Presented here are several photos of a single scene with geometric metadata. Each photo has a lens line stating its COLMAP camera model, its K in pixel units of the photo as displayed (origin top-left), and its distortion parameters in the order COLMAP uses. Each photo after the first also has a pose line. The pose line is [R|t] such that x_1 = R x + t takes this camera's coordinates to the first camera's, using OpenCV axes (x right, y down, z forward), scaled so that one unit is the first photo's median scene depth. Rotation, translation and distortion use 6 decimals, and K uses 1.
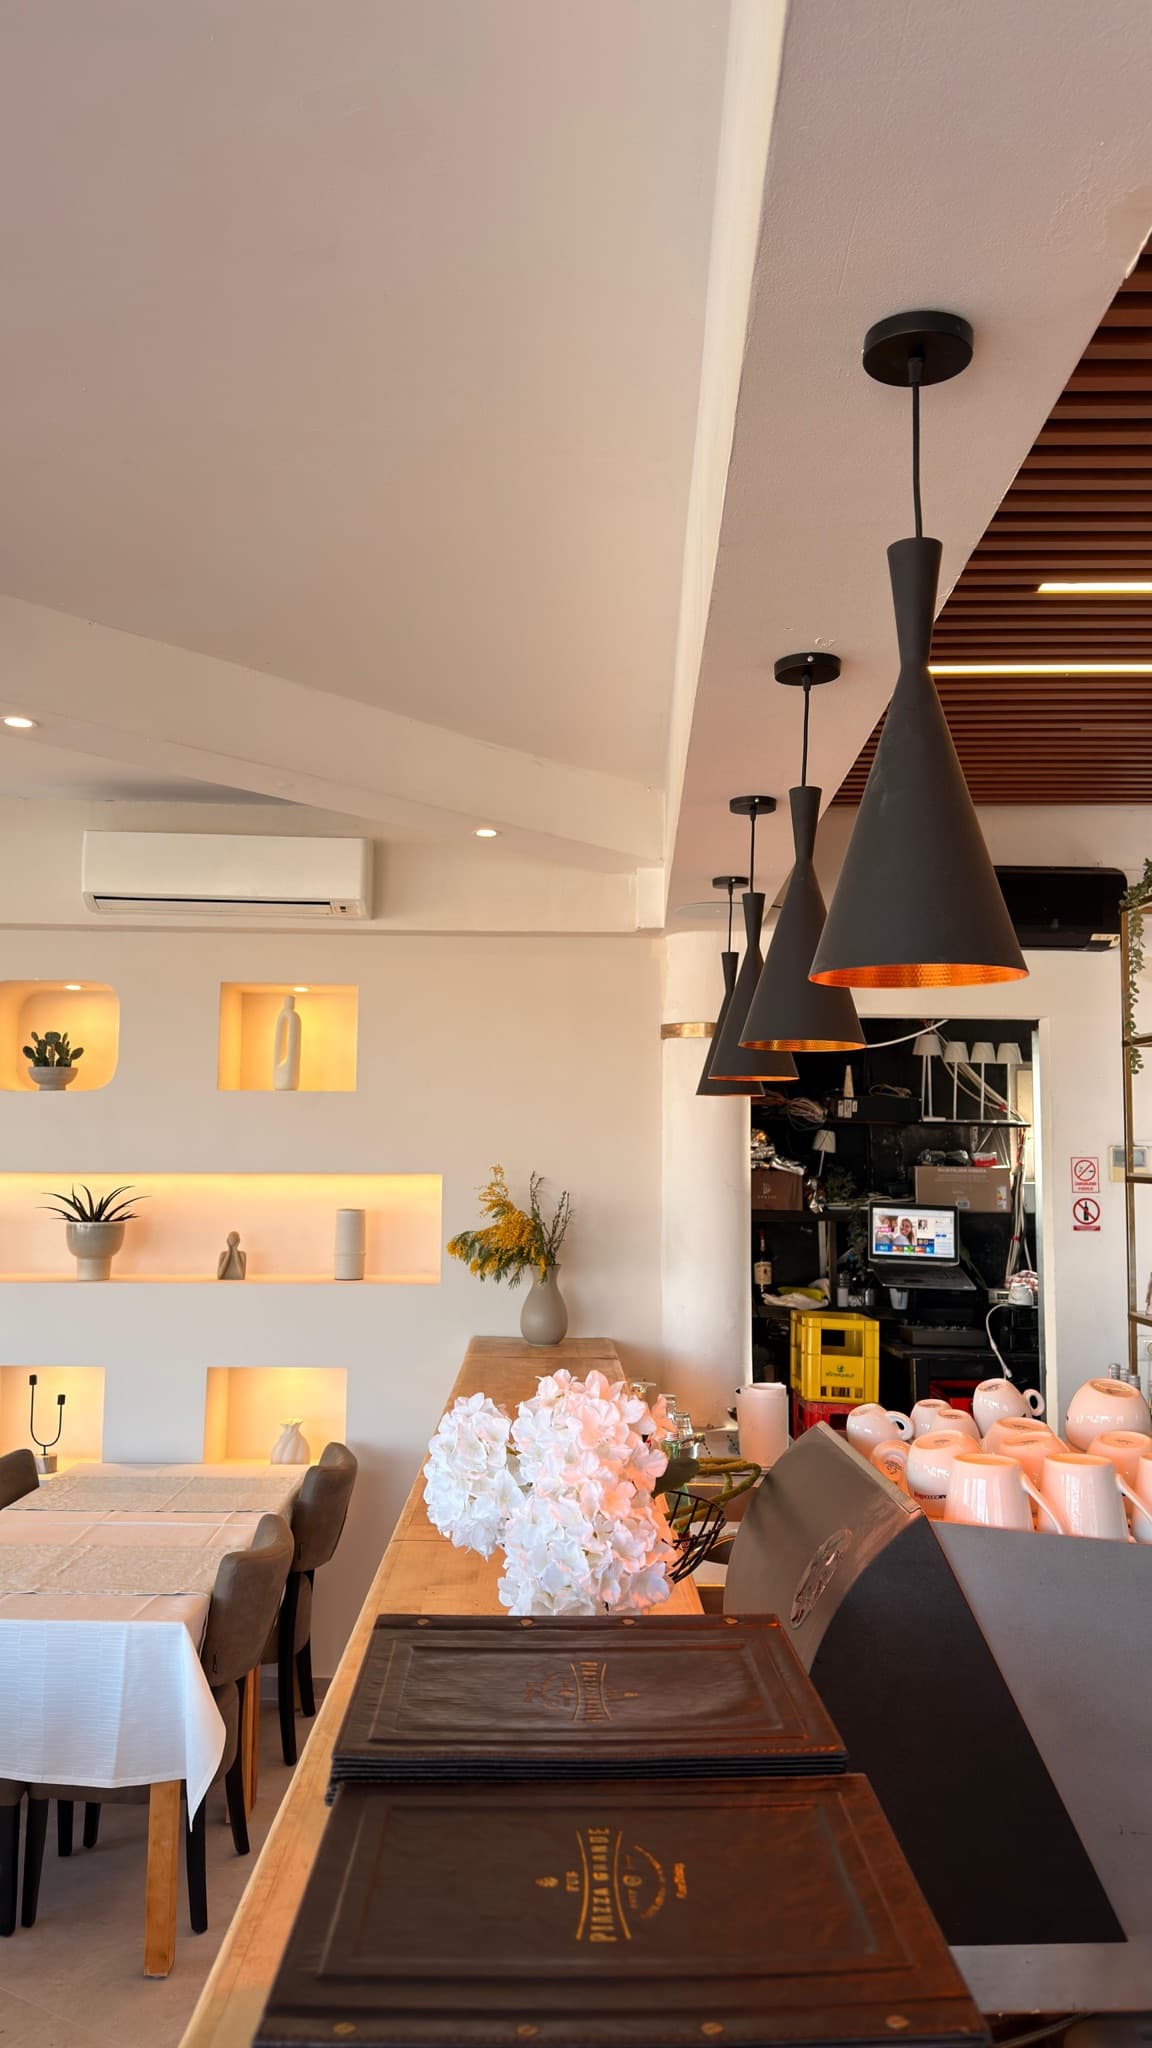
lens RADIAL K [[1429.6, 0, 567.8], [0, 1429.6, 1032.9], [0, 0, 1]] dist [0.153822, -0.226329]
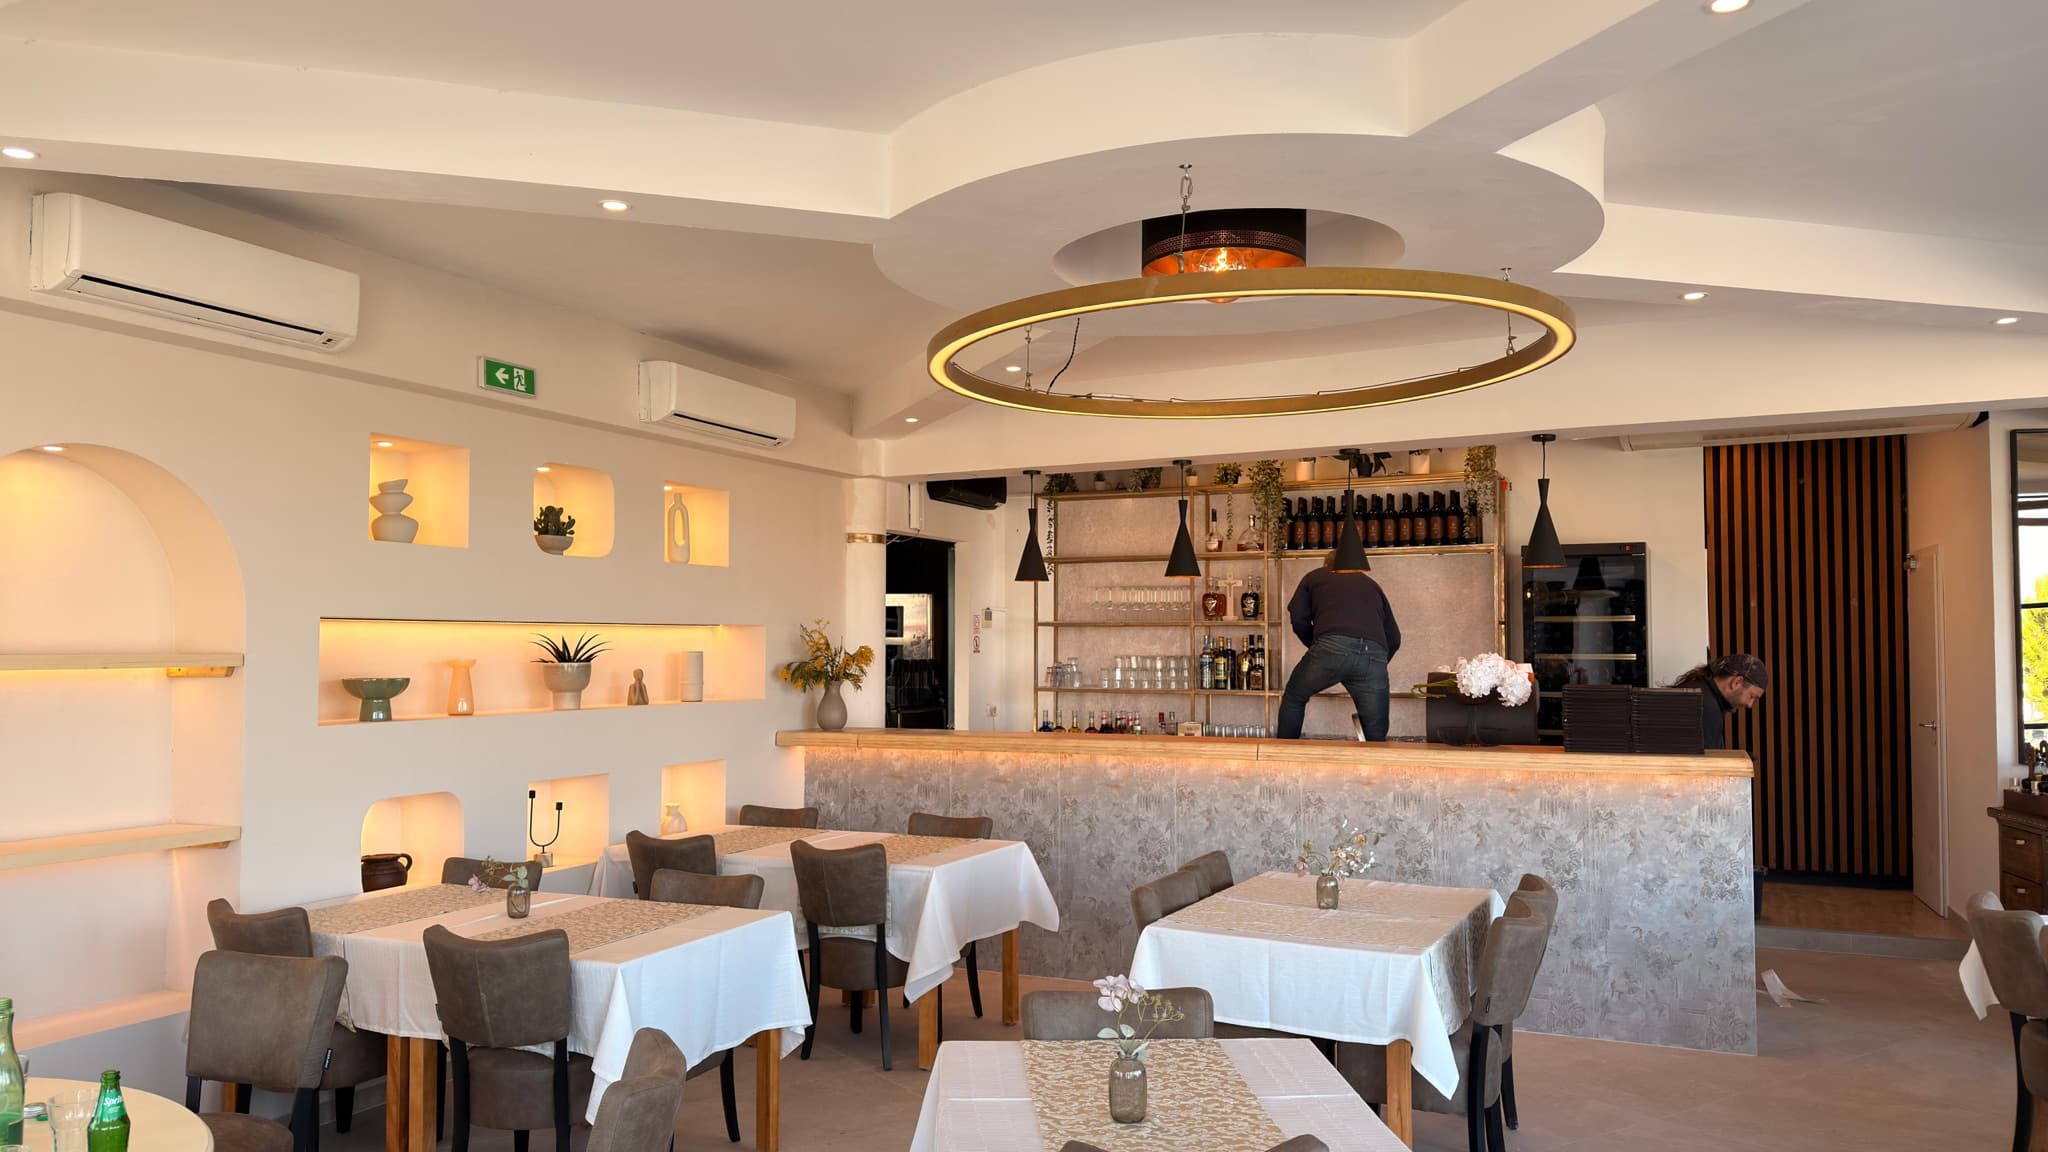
lens RADIAL K [[1429.6, 0, 1036.1], [0, 1429.6, 596.1], [0, 0, 1]] dist [0.153822, -0.226329]
pose [[0.414598, 0.020631, 0.909771, -1.275942], [-0.074310, 0.997172, 0.011251, 0.029912], [-0.906965, -0.072270, 0.414959, 0.135021]]
